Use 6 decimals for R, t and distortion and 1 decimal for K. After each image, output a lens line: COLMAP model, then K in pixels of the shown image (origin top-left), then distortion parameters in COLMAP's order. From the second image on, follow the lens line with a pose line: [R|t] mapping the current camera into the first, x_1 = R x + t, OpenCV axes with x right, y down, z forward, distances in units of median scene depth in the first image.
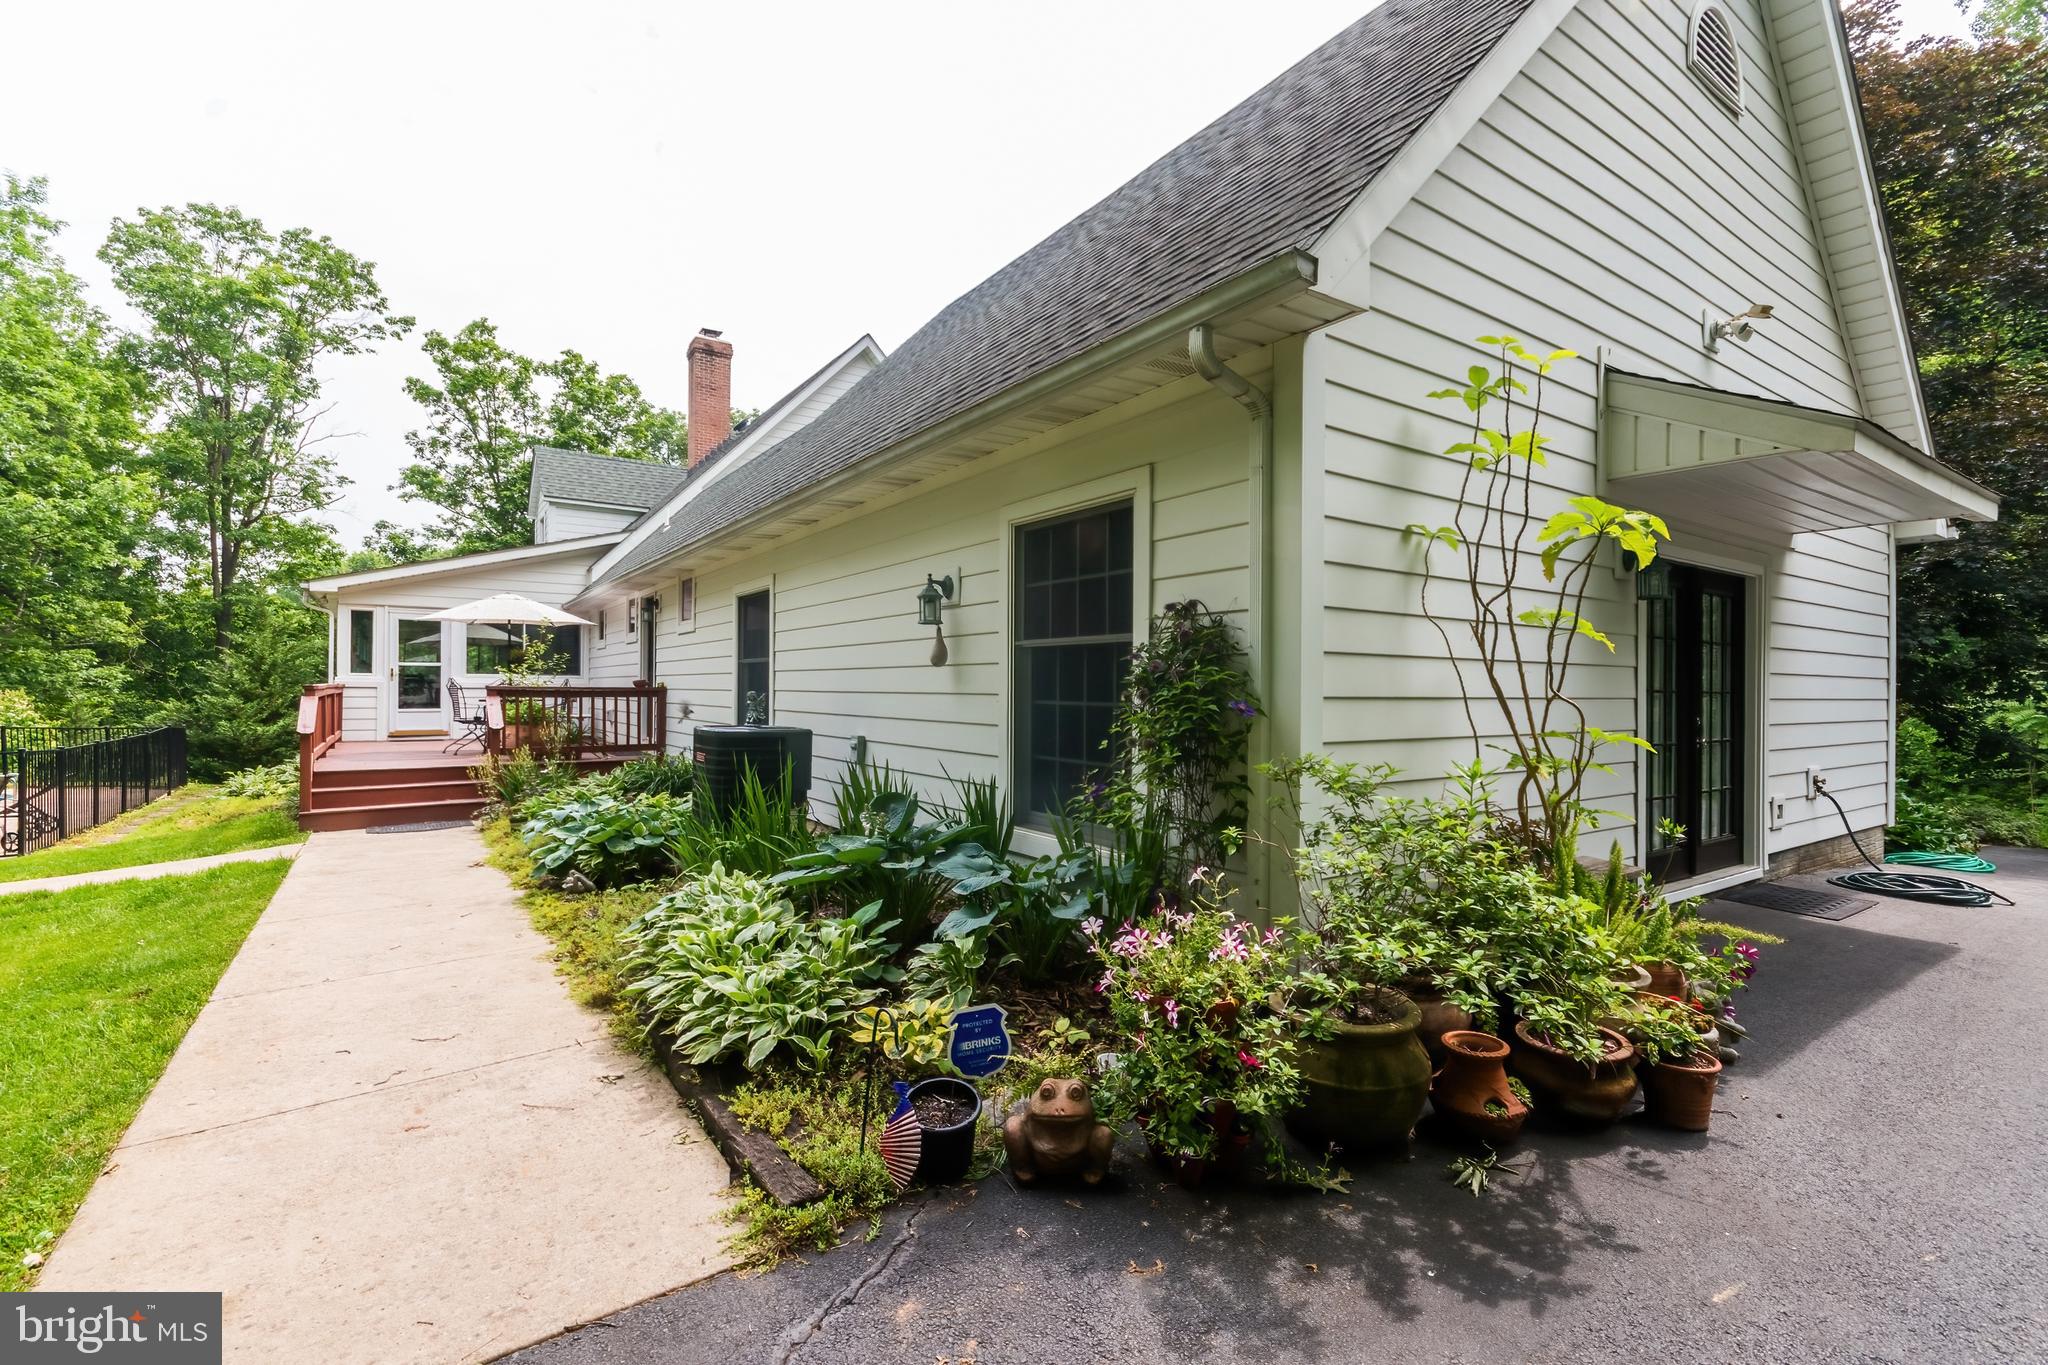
lens RADIAL K [[892.0, 0, 1011.0], [0, 892.0, 687.0], [0, 0, 1]] dist [0.003755, -0.002818]
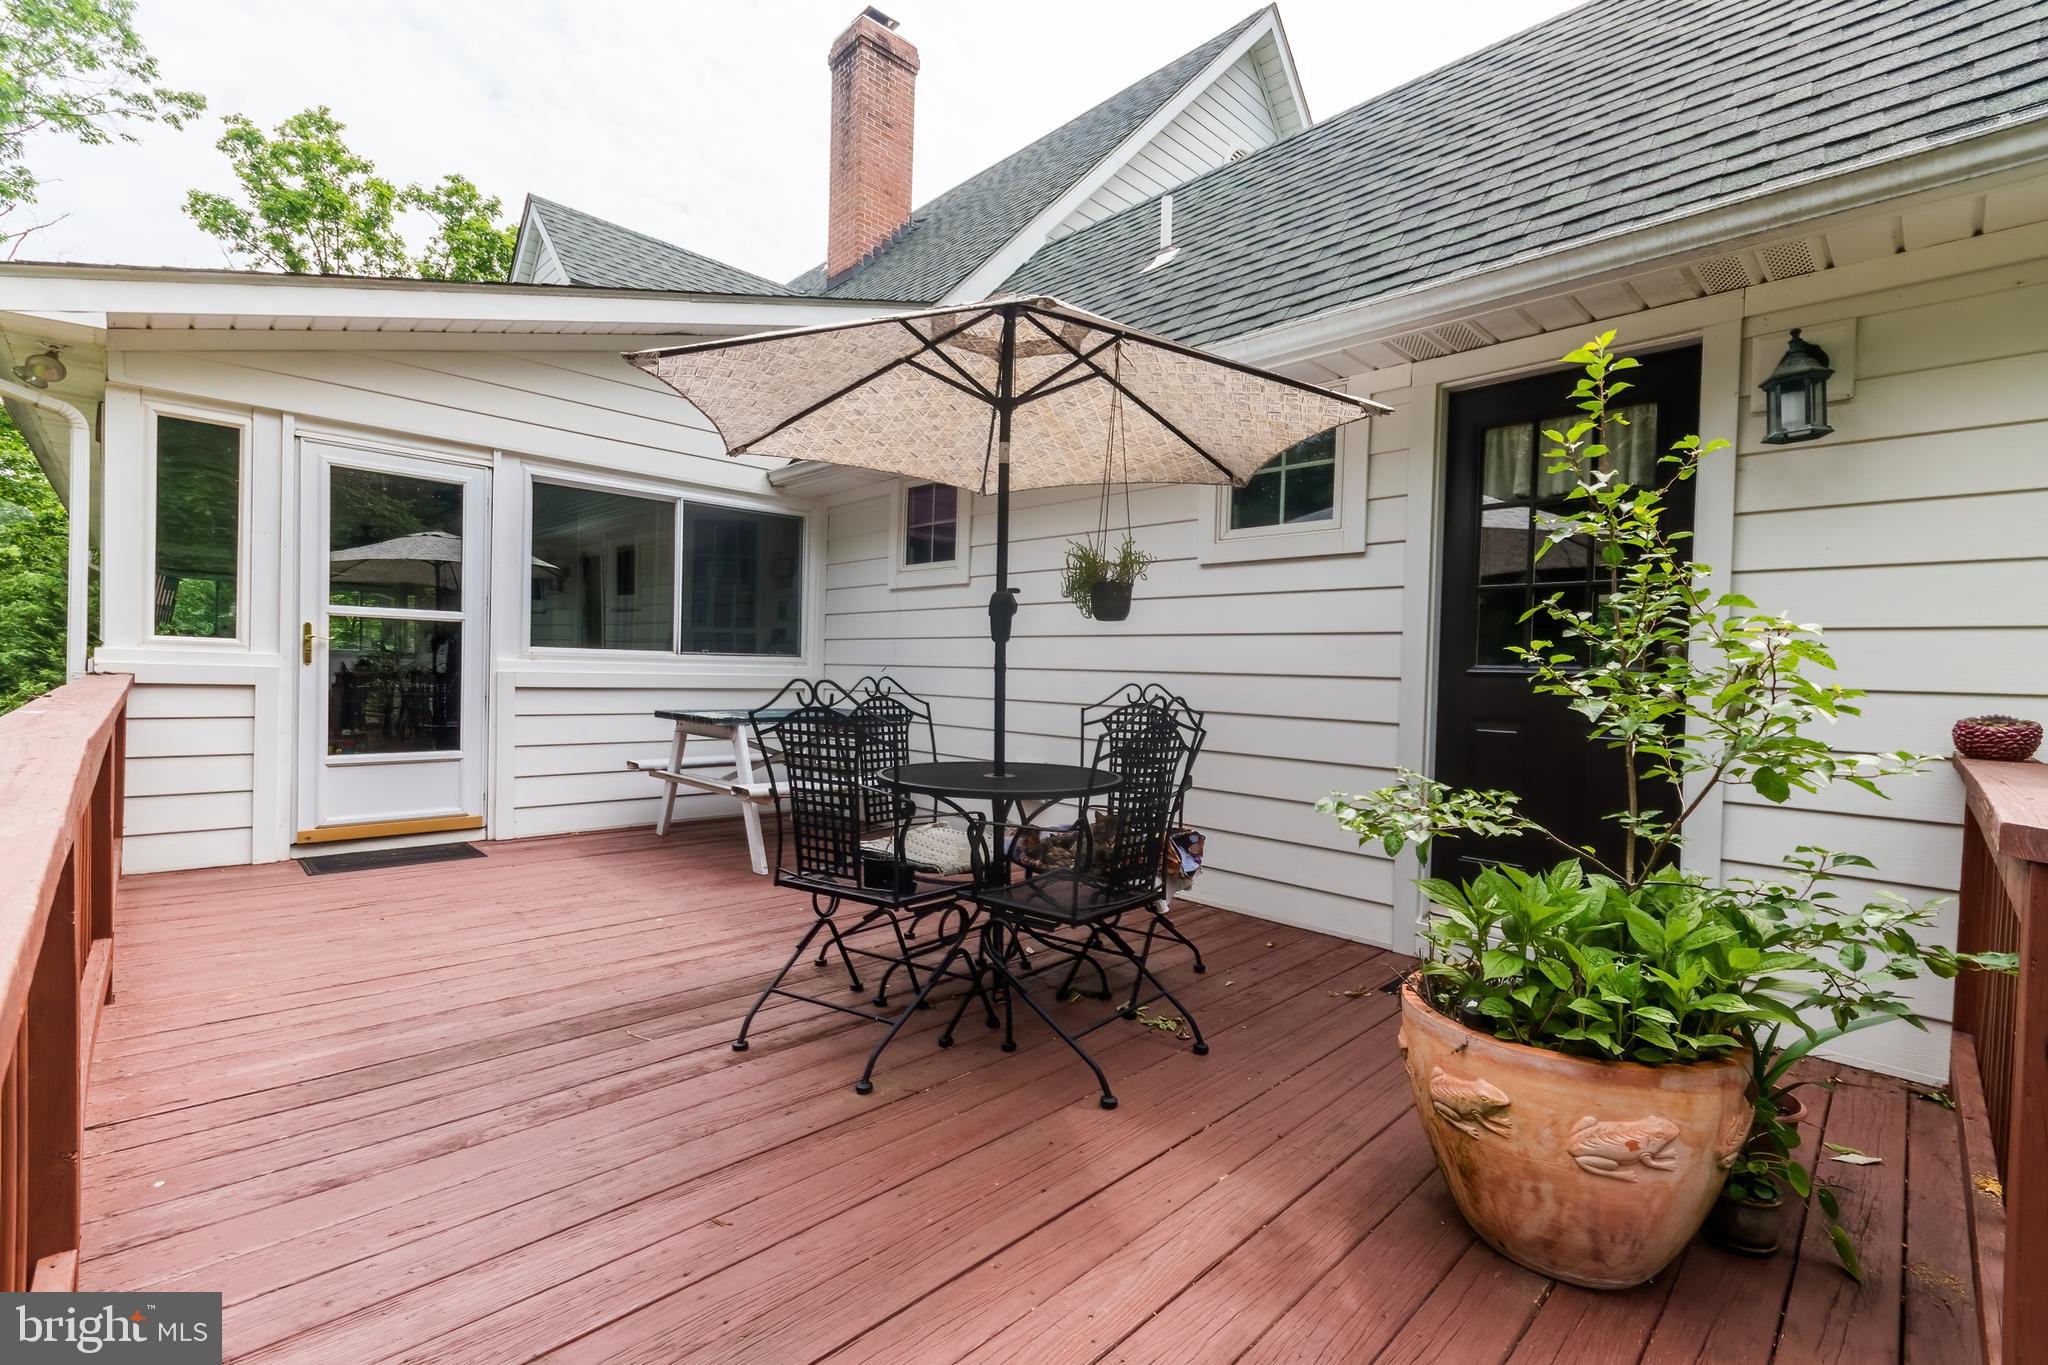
lens RADIAL K [[892.0, 0, 1015.8], [0, 892.0, 689.5], [0, 0, 1]] dist [0.003755, -0.002818]
pose [[0.985204, 0.016968, 0.170545, -0.193064], [-0.021449, 0.999470, 0.024468, -0.004404], [-0.170039, -0.027764, 0.985046, 0.250618]]
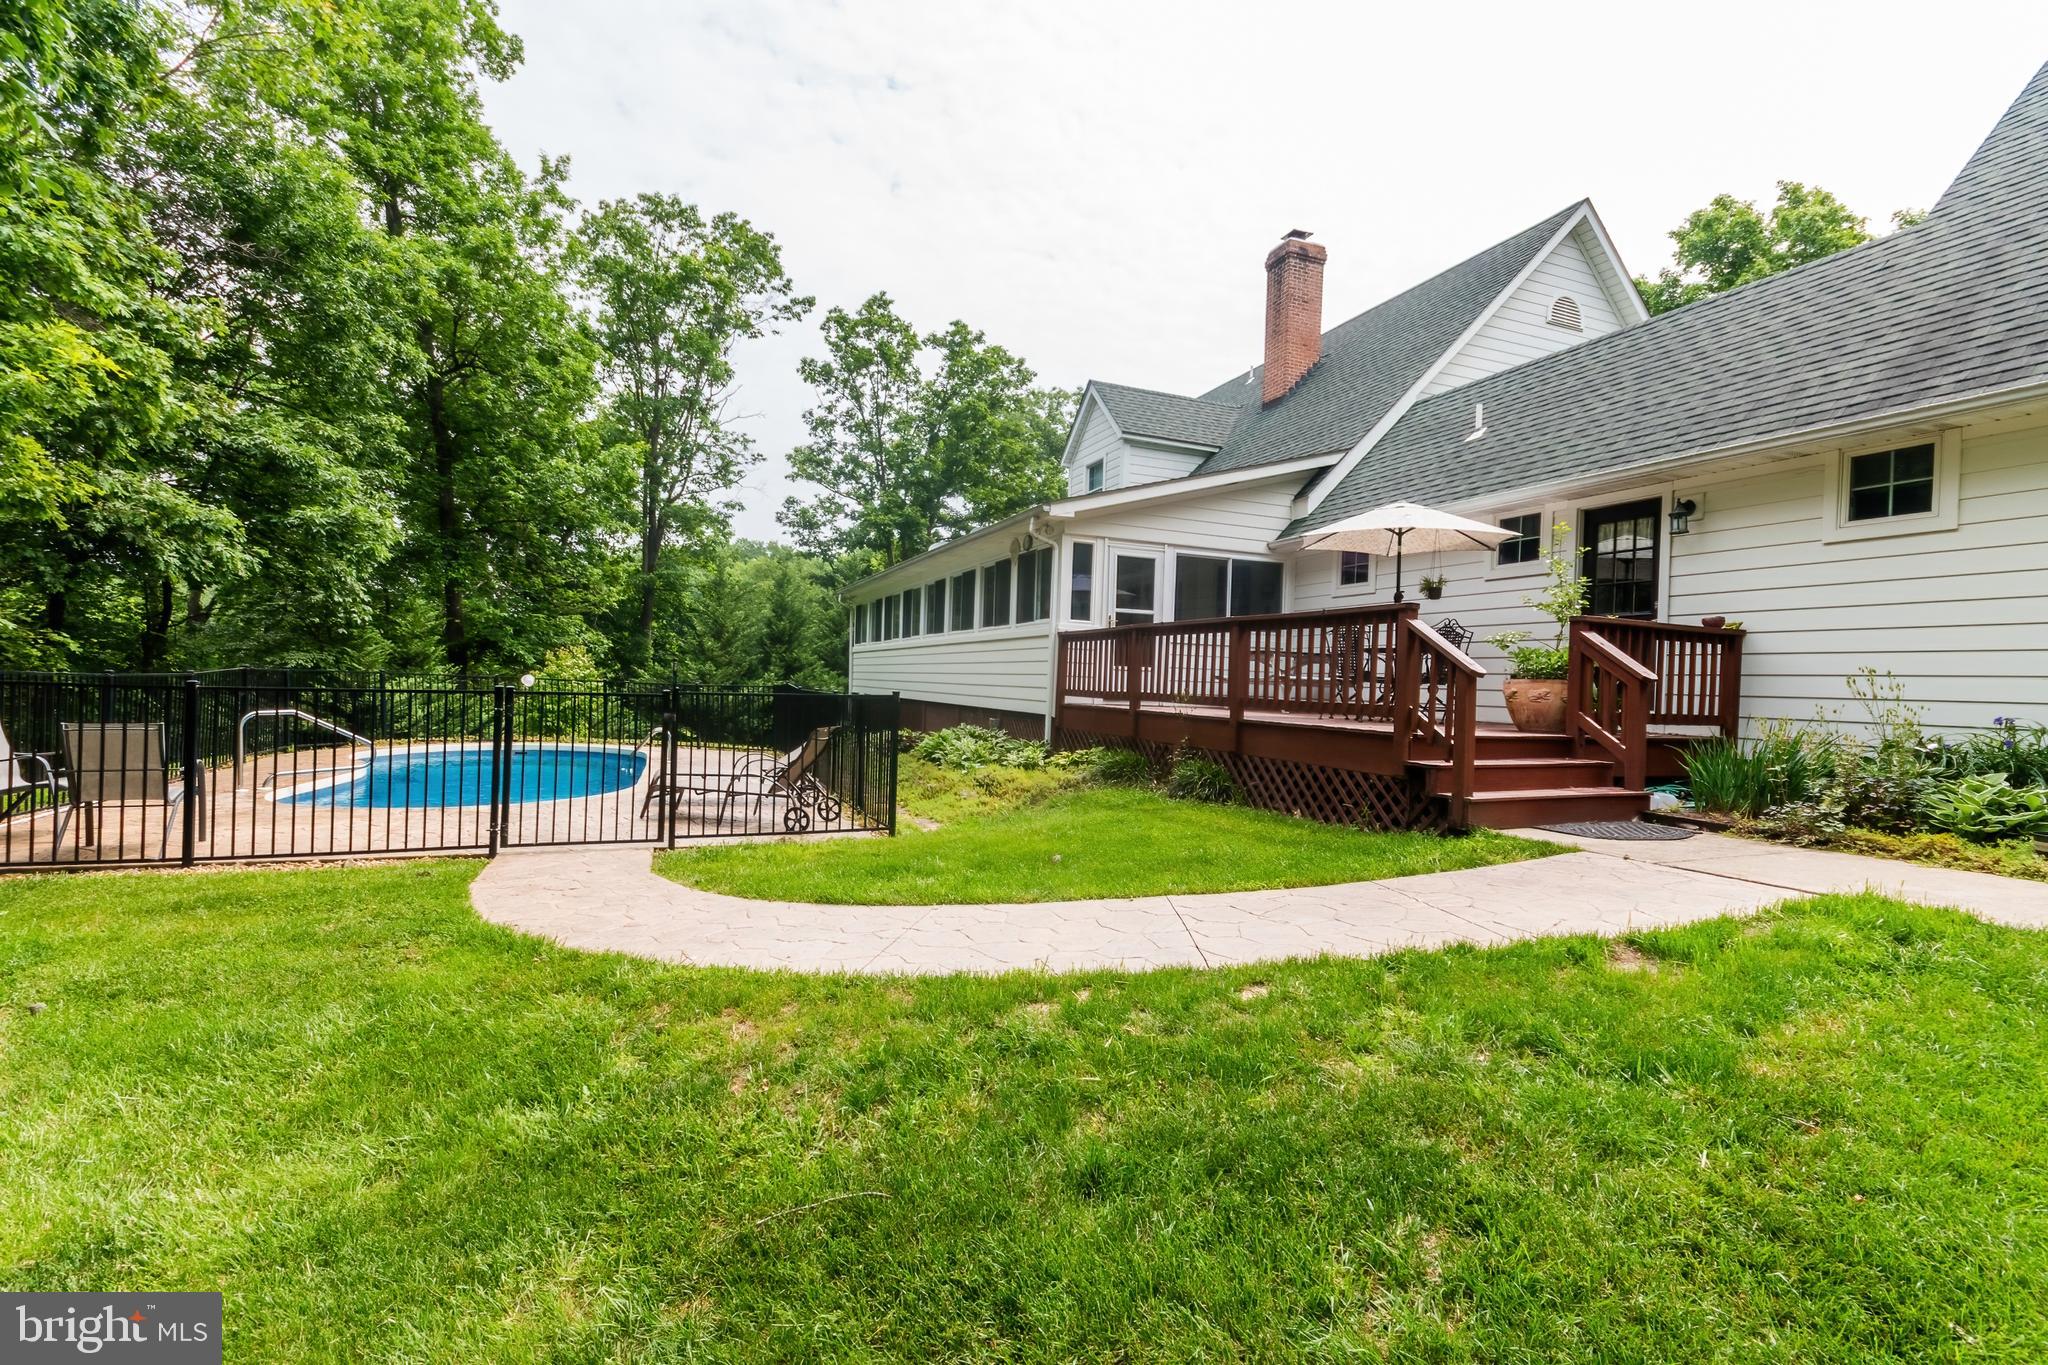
lens RADIAL K [[892.0, 0, 1012.5], [0, 892.0, 683.6], [0, 0, 1]] dist [0.003755, -0.002818]
pose [[0.974635, 0.028243, -0.222010, -0.227462], [-0.028672, 0.999588, 0.001292, 0.015987], [0.221955, 0.005106, 0.975044, 0.073508]]
